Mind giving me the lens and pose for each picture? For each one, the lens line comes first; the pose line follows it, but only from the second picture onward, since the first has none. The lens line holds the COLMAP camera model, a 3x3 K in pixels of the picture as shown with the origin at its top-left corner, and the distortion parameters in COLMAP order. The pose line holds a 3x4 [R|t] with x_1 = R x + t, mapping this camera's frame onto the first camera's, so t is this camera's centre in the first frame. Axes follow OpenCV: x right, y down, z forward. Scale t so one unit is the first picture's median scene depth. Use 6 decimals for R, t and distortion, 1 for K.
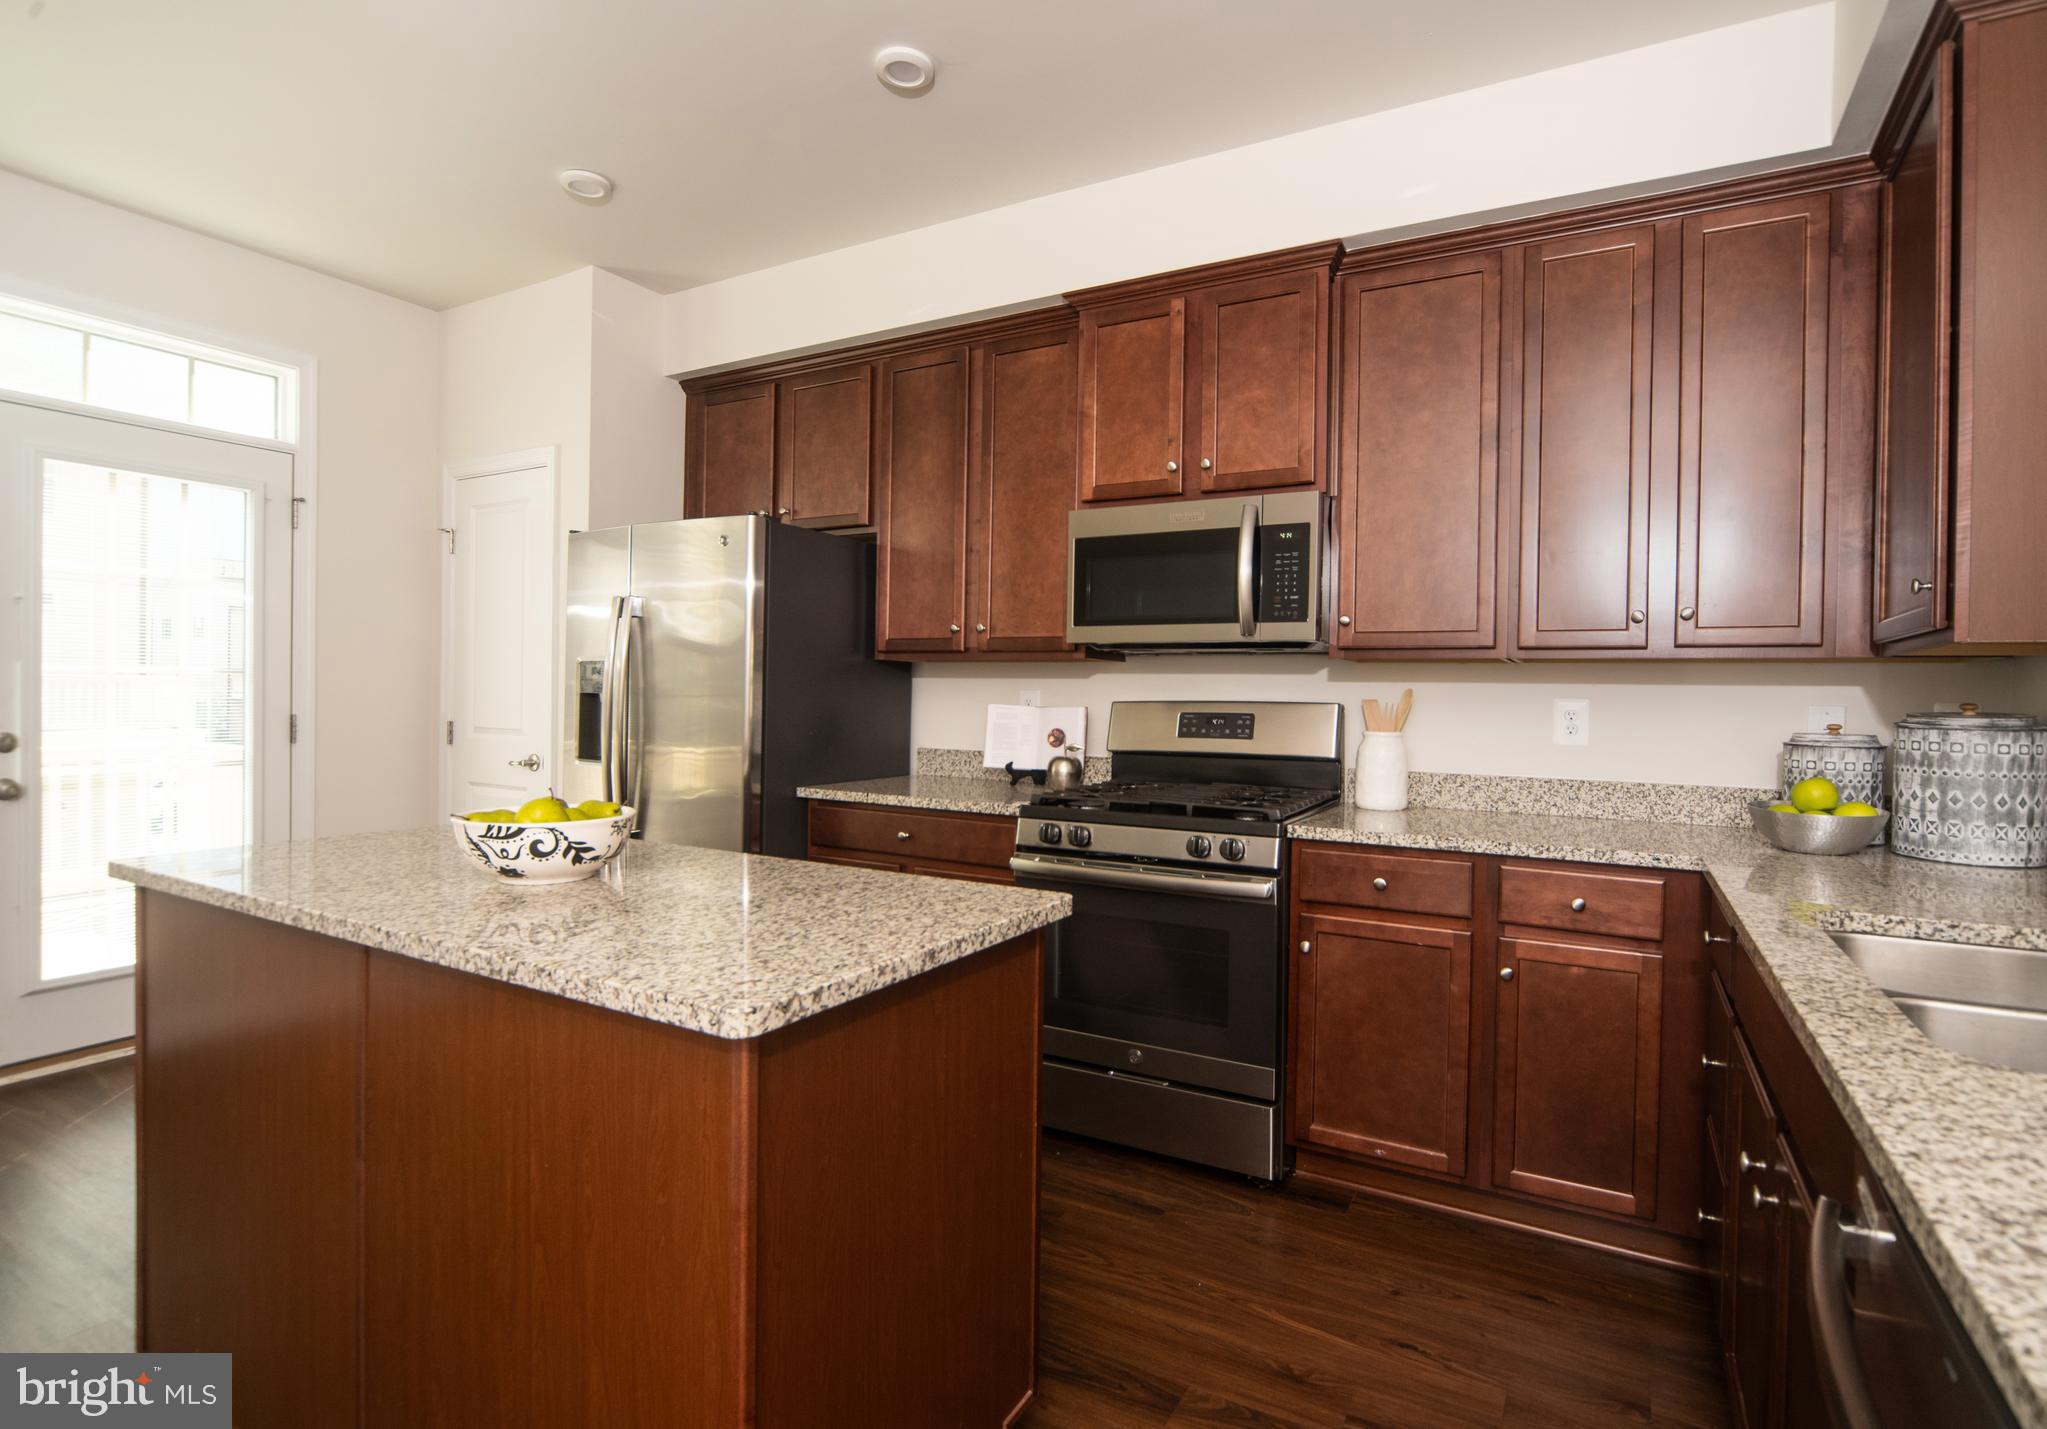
lens RADIAL K [[990.1, 0, 1077.7], [0, 990.1, 701.8], [0, 0, 1]] dist [-0.006528, 0.000448]
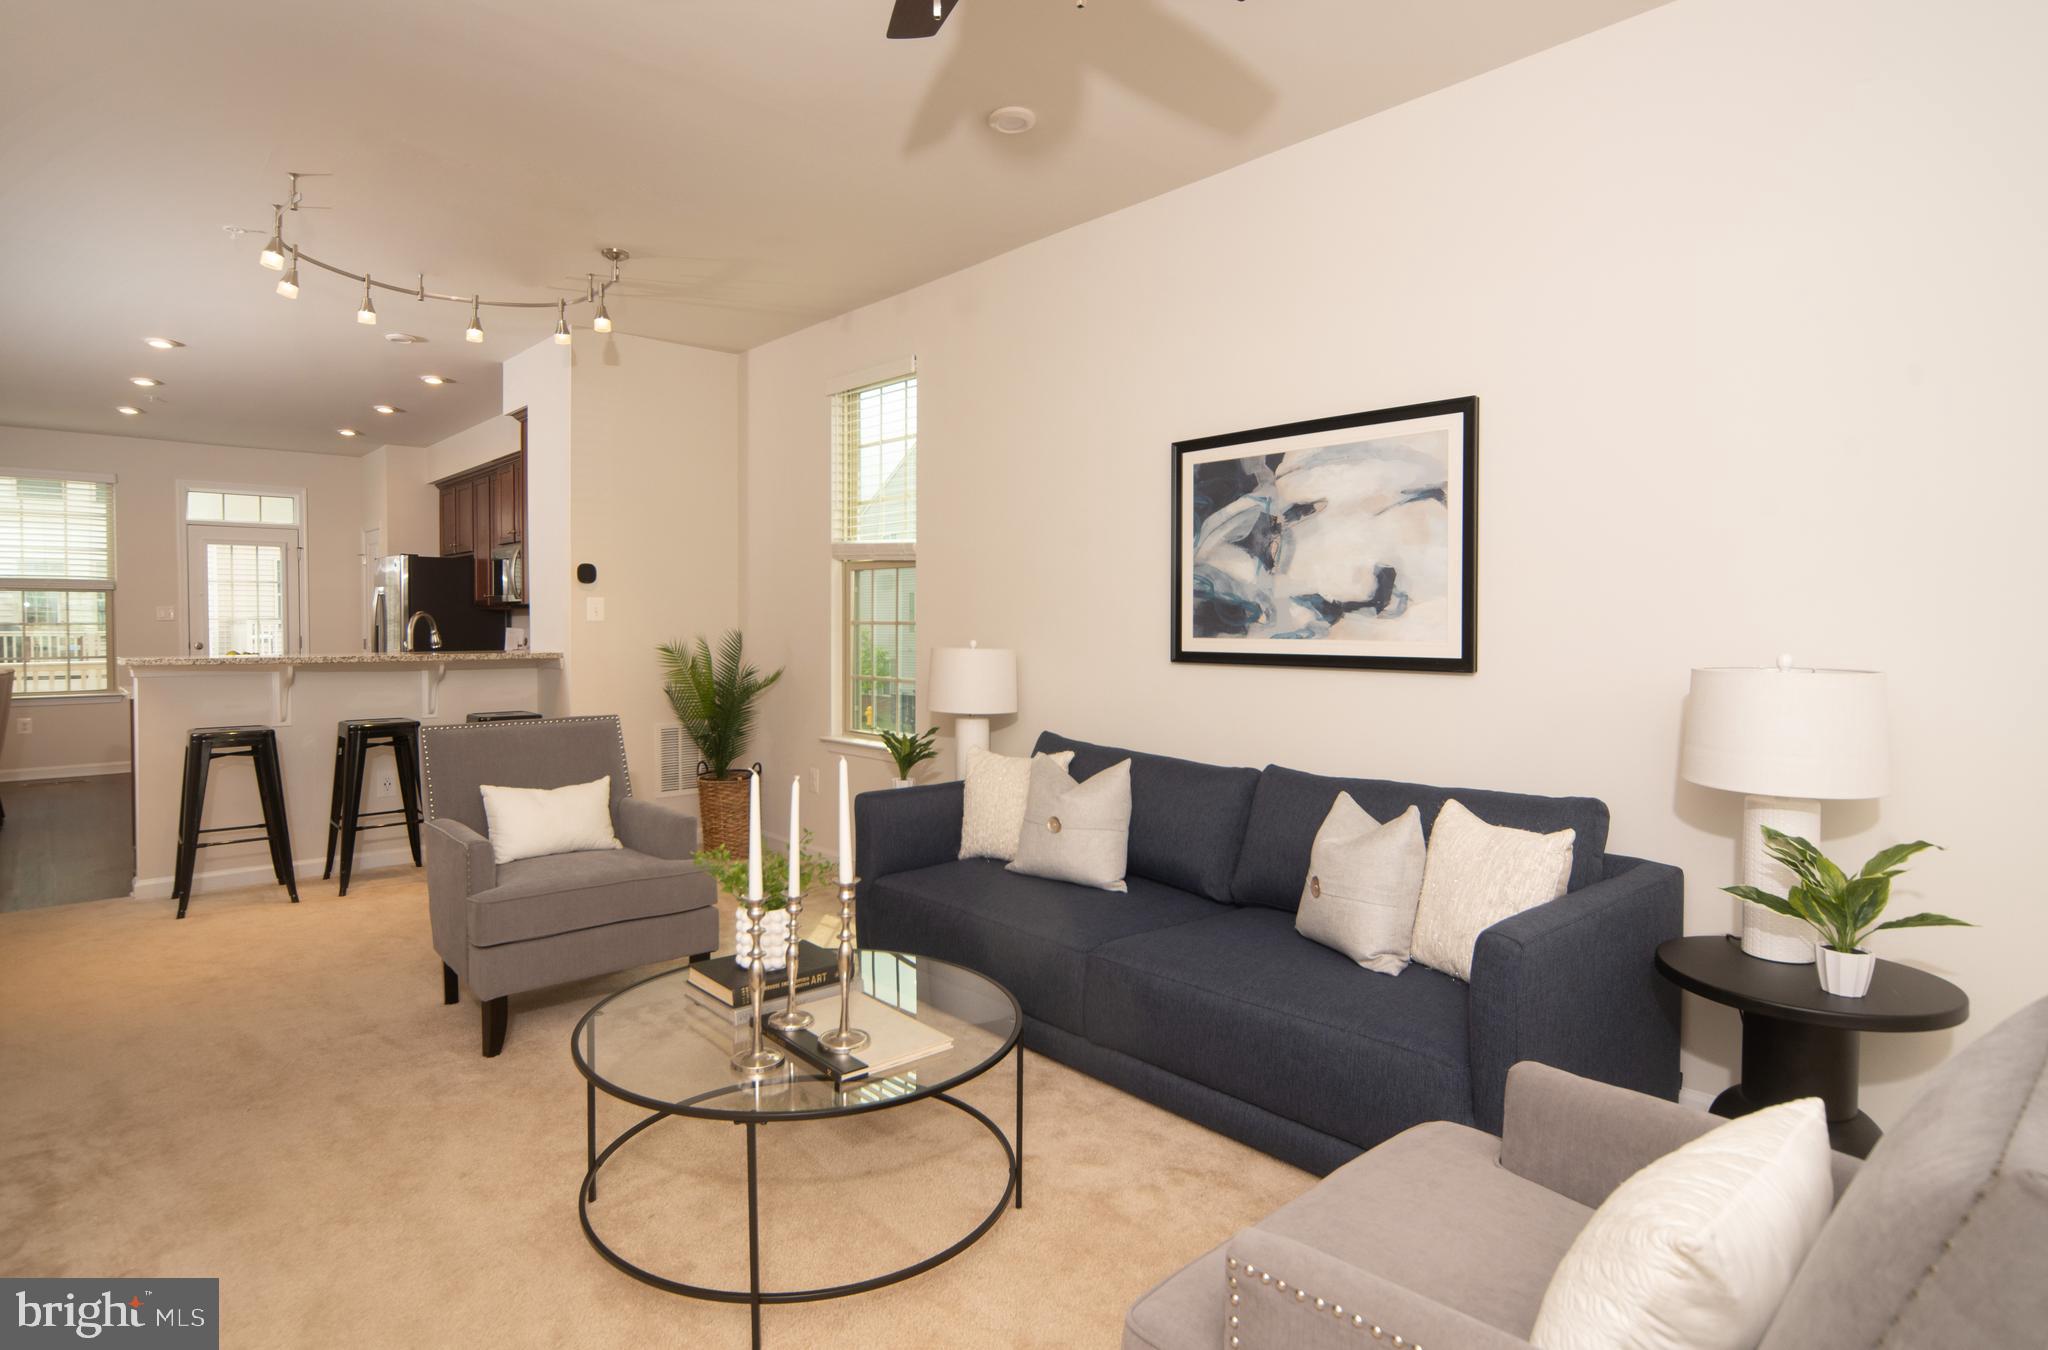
lens RADIAL K [[1101.6, 0, 1024.0], [0, 1101.6, 675.0], [0, 0, 1]] dist [-0.002676, -0.000055]
pose [[0.938326, -0.000340, -0.345752, 2.223787], [0.011652, 0.999463, 0.030639, 0.054549], [0.345555, -0.032777, 0.937826, -1.142689]]
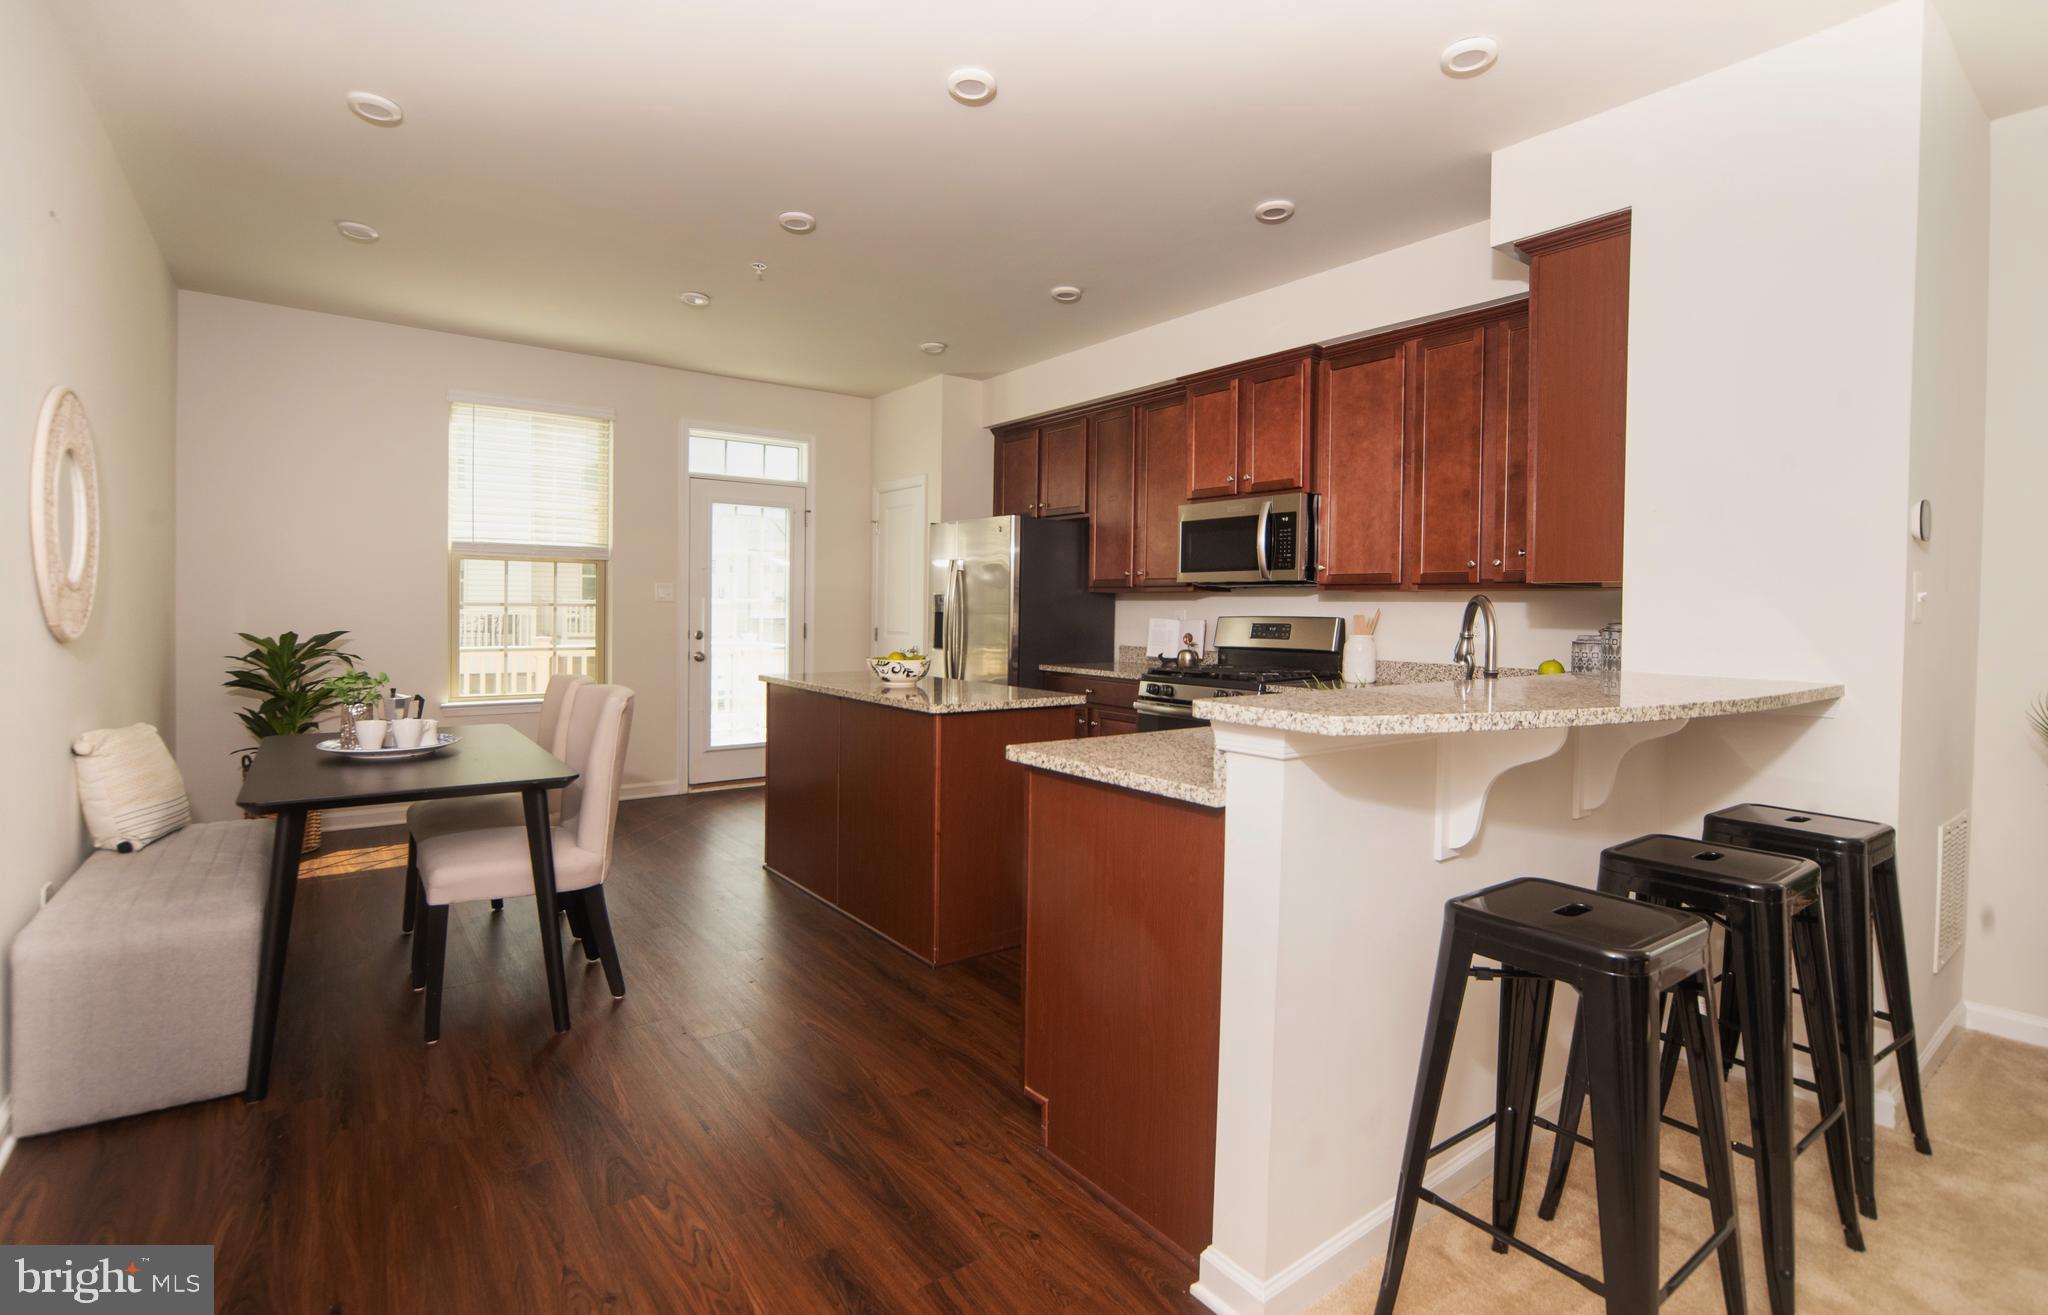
lens RADIAL K [[910.3, 0, 1015.2], [0, 910.3, 628.5], [0, 0, 1]] dist [-0.001298, -0.000238]
pose [[0.909823, 0.005567, -0.414959, 0.379235], [-0.002088, 0.999959, 0.008838, 0.006952], [0.414991, -0.007174, 0.909797, -0.540993]]
